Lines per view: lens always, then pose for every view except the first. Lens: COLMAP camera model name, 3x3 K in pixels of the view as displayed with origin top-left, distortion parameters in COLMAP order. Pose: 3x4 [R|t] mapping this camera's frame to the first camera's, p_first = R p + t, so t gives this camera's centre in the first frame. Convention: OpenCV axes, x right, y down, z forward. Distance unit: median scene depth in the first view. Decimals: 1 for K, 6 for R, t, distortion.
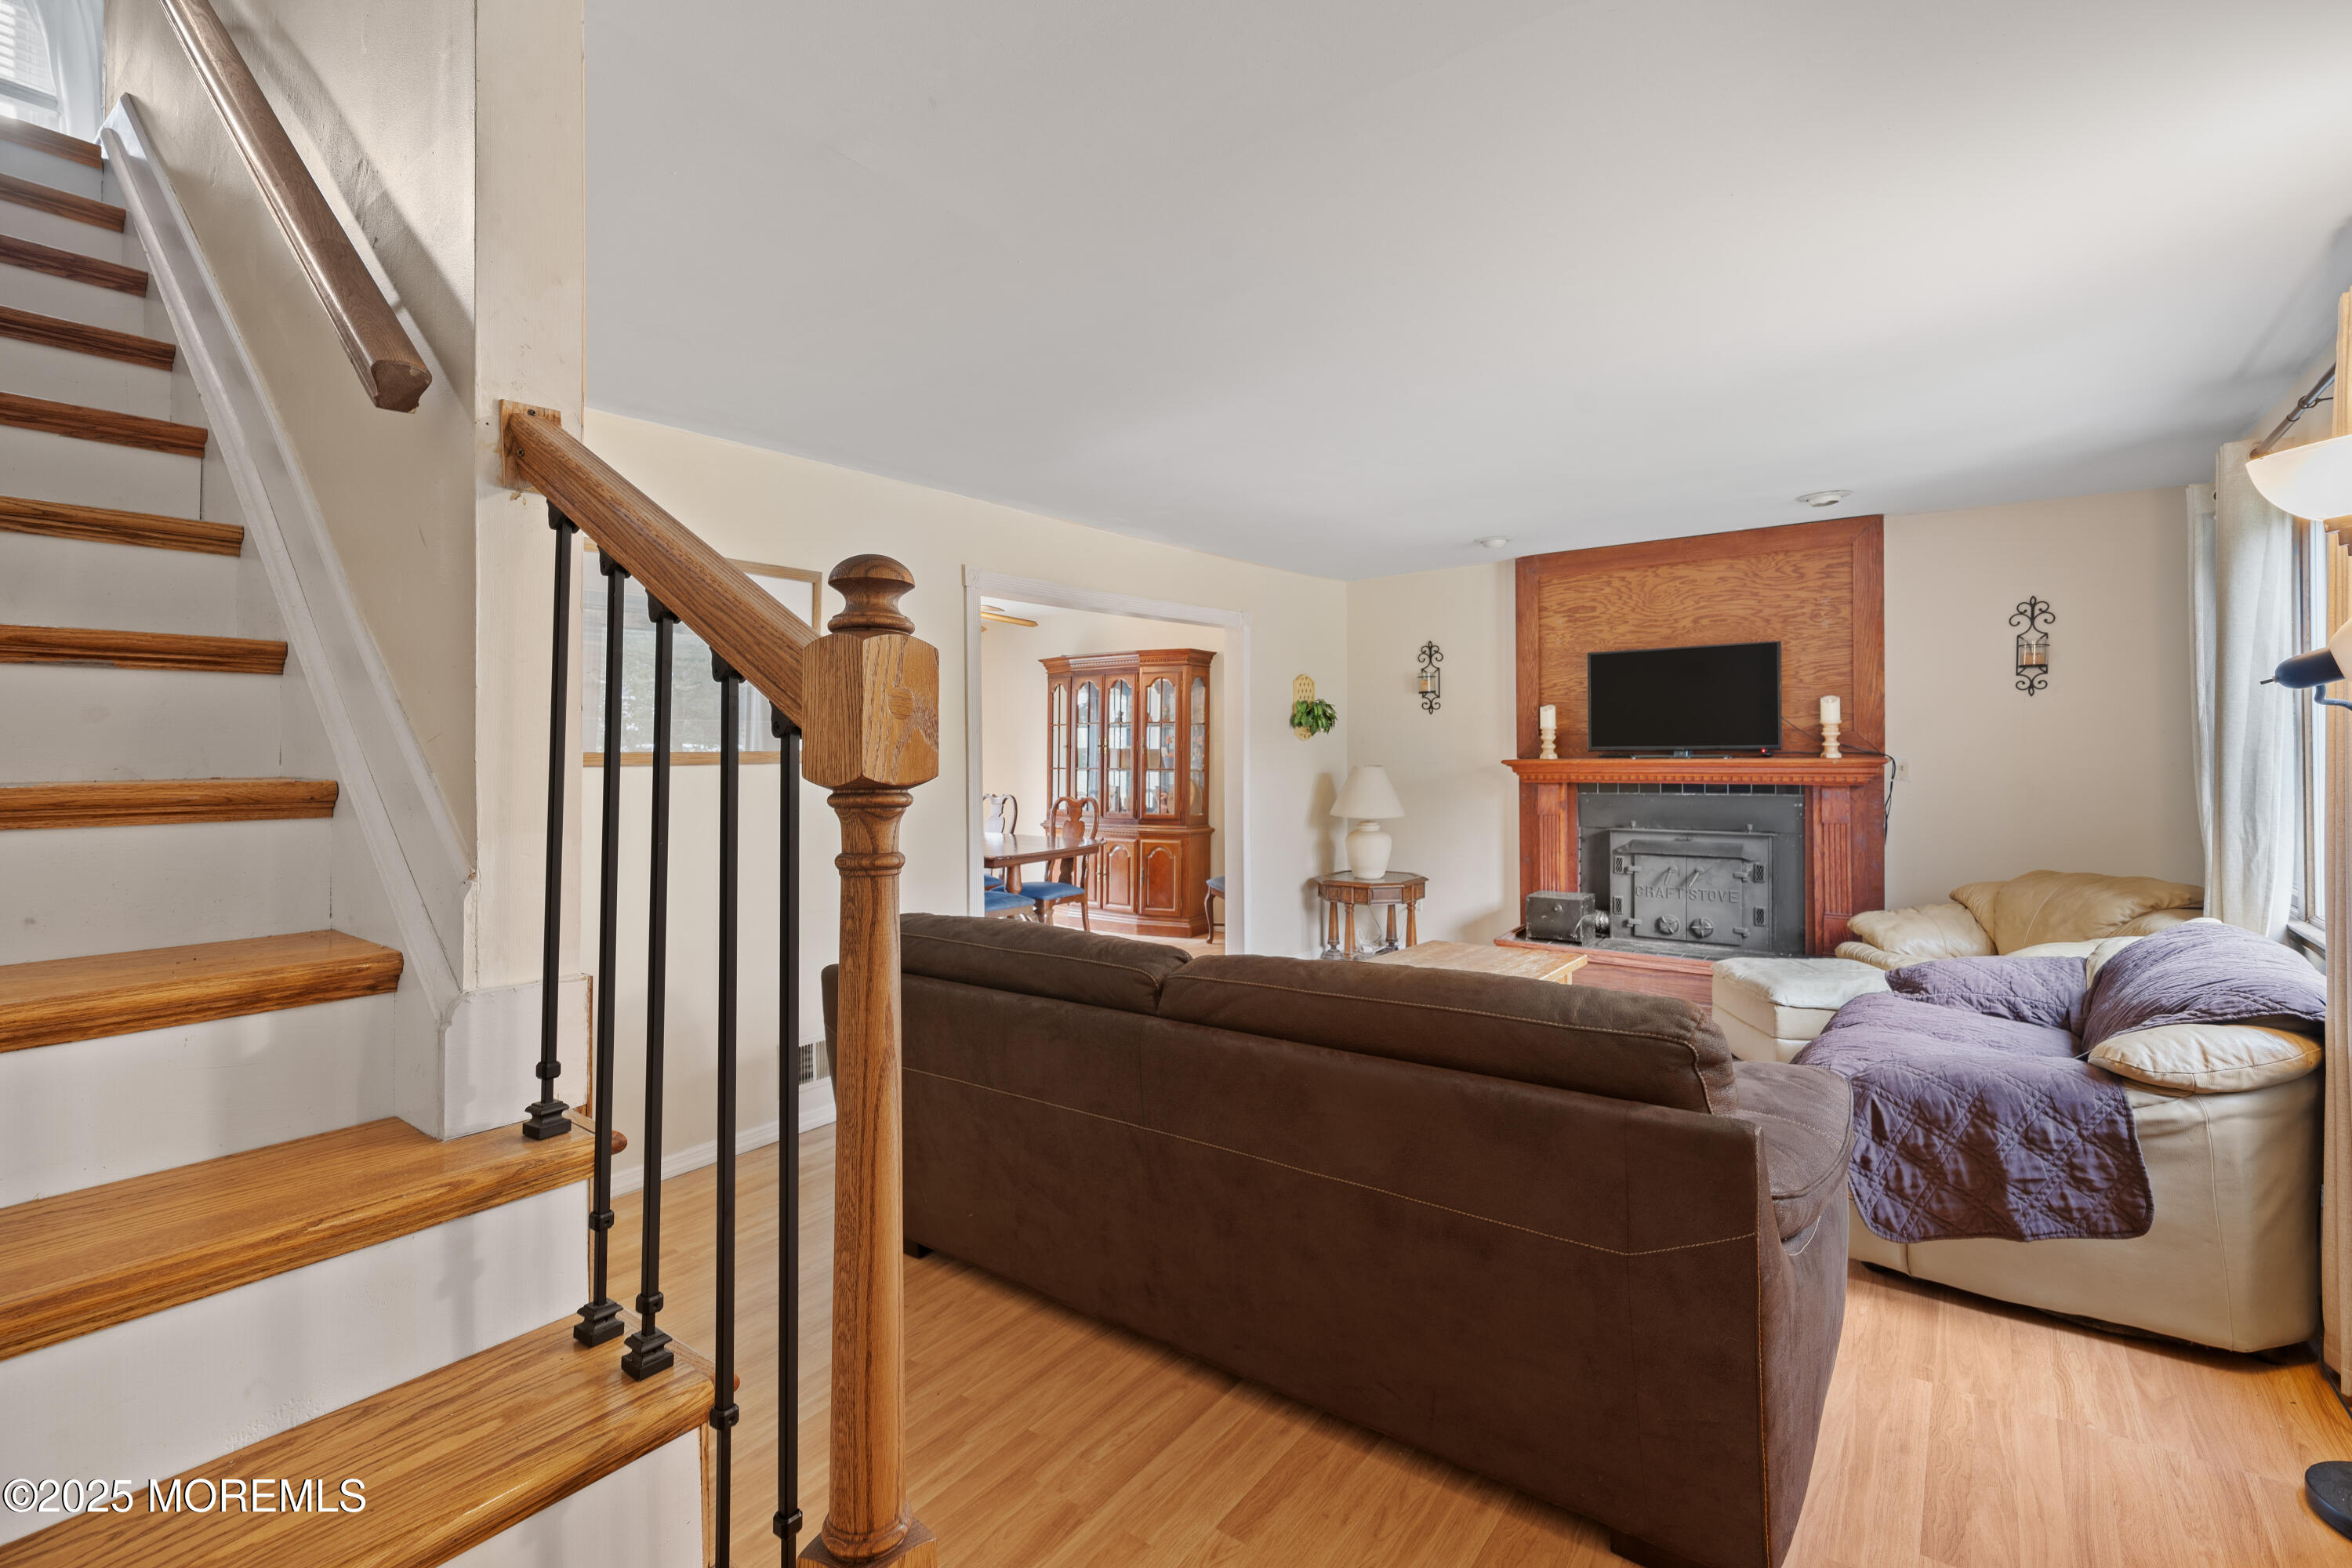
lens RADIAL K [[1051.5, 0, 1180.0], [0, 1051.5, 754.0], [0, 0, 1]] dist [0.004781, 0.000717]
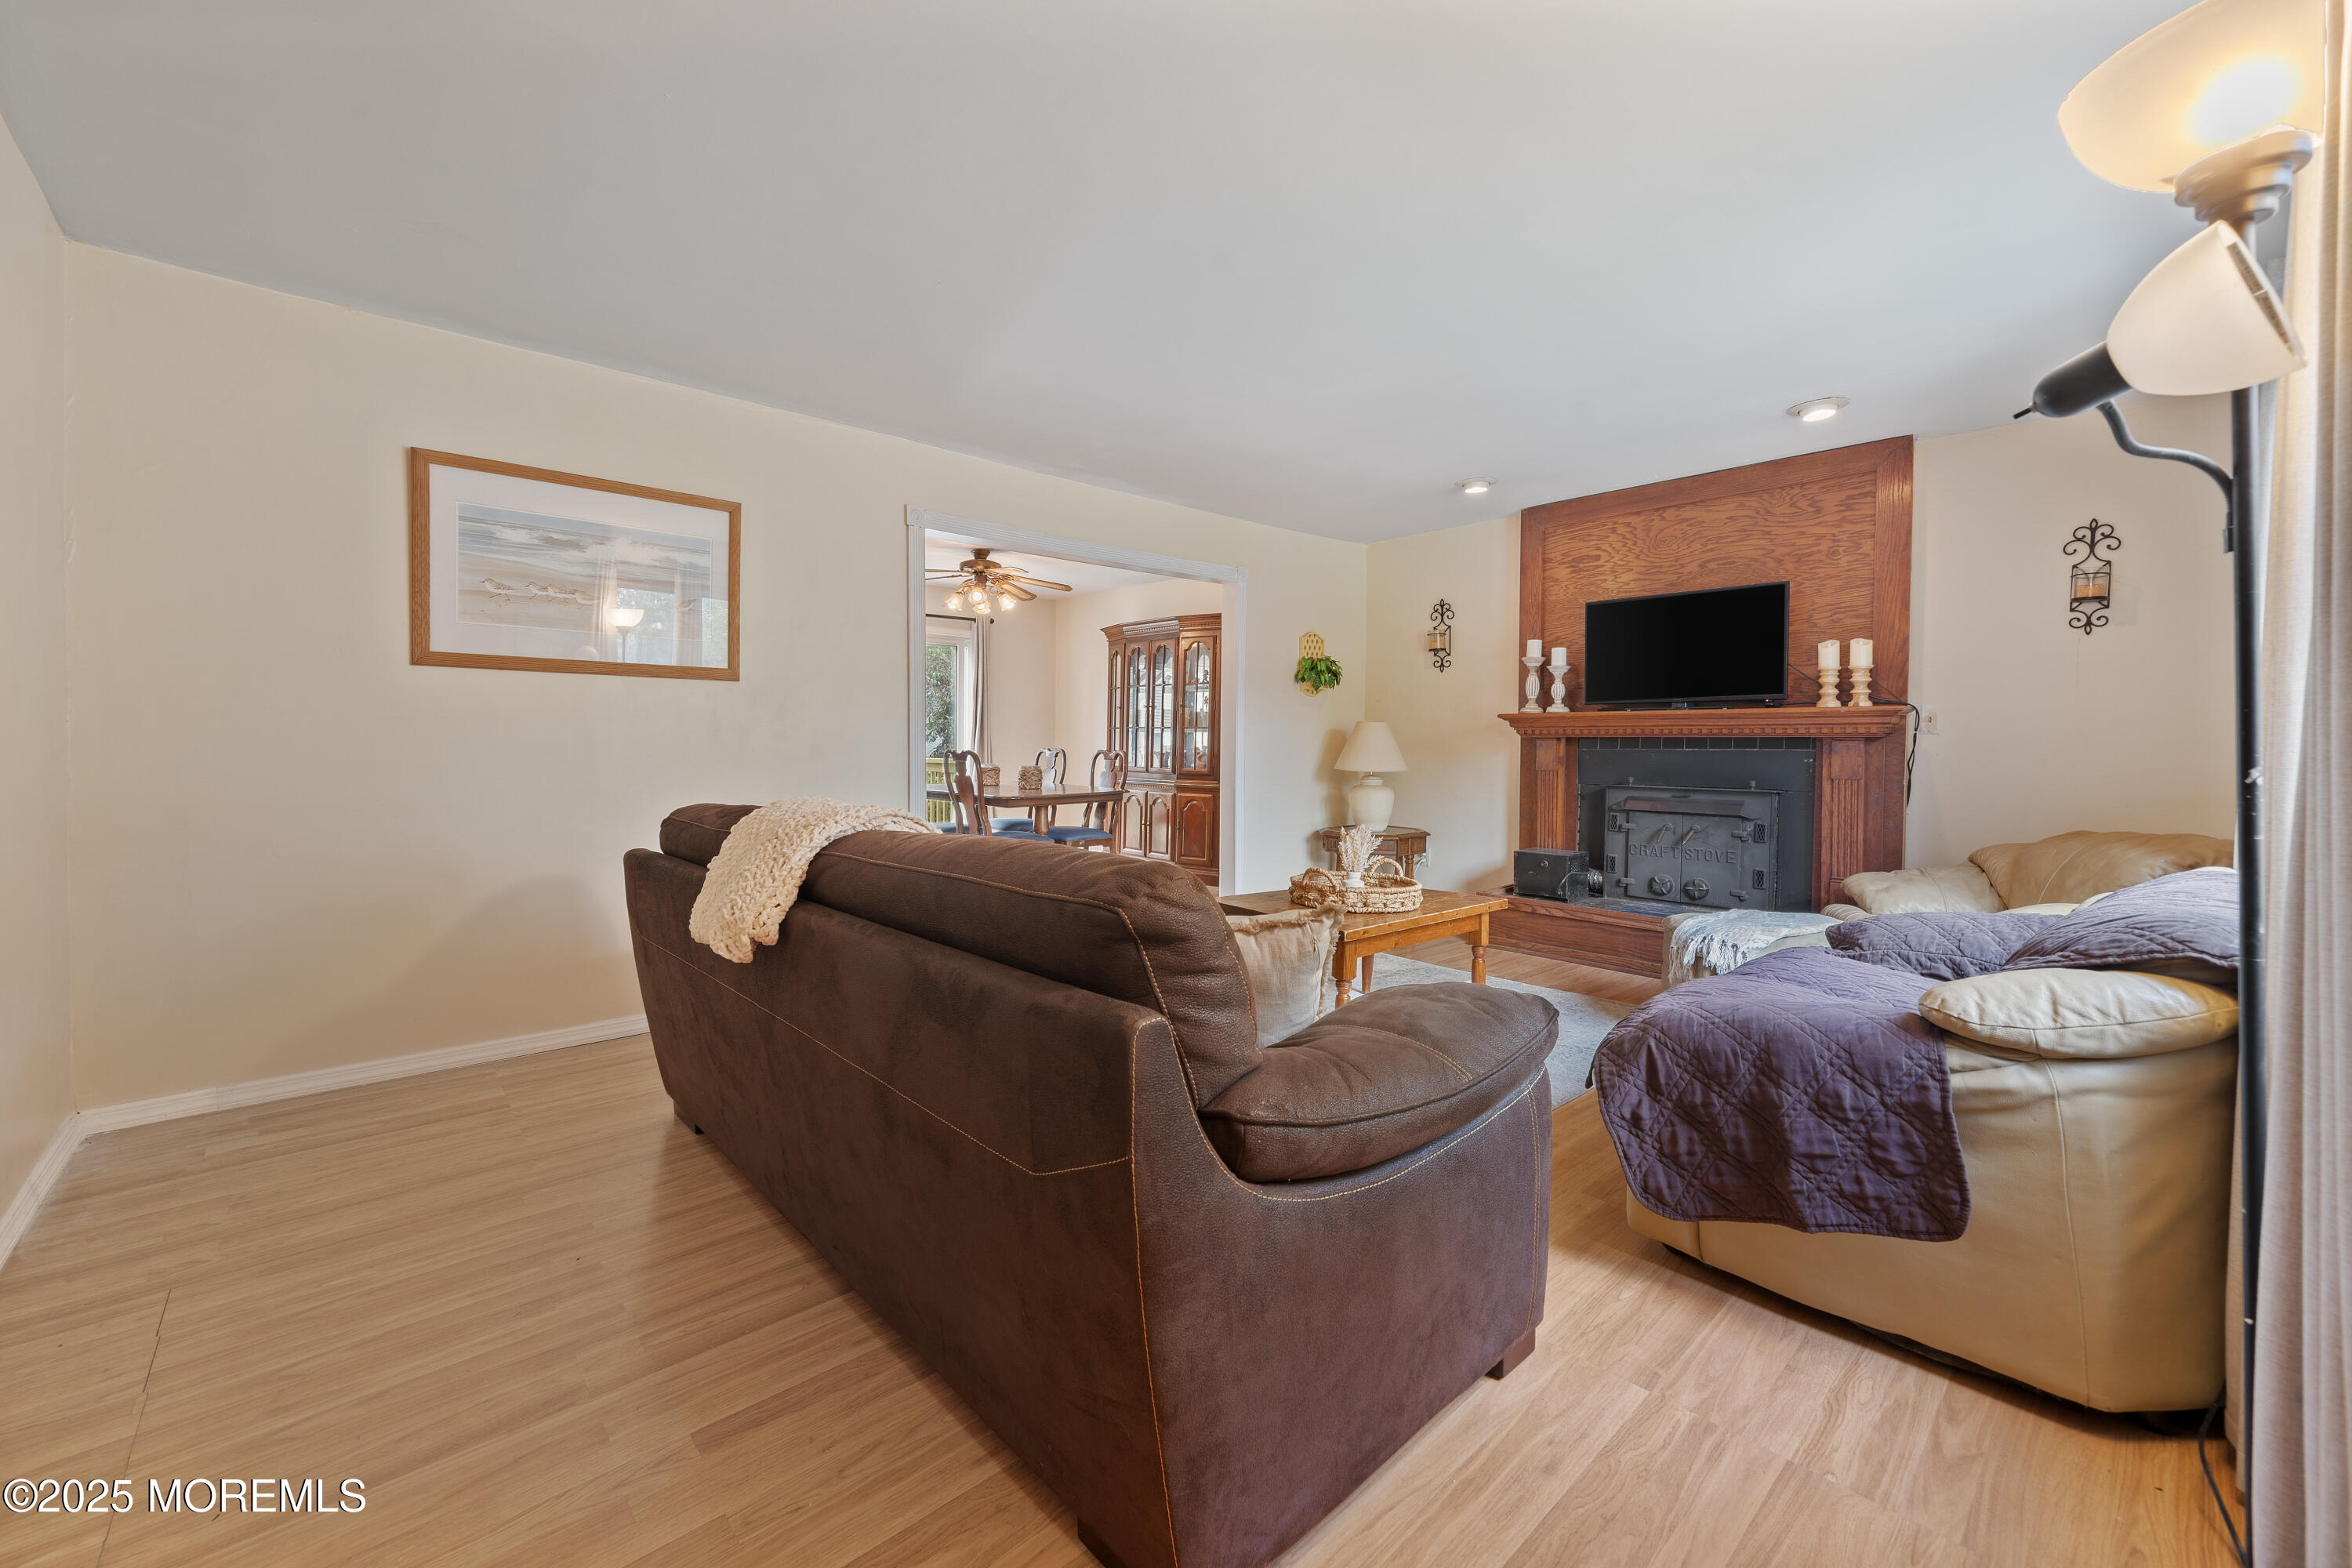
lens RADIAL K [[920.8, 0, 1181.4], [0, 920.8, 765.9], [0, 0, 1]] dist [-0.001538, -0.000027]
pose [[0.982858, 0.022747, -0.182956, 0.322345], [-0.019068, 0.999580, 0.021843, 0.076731], [0.183376, -0.017980, 0.982878, 0.175419]]
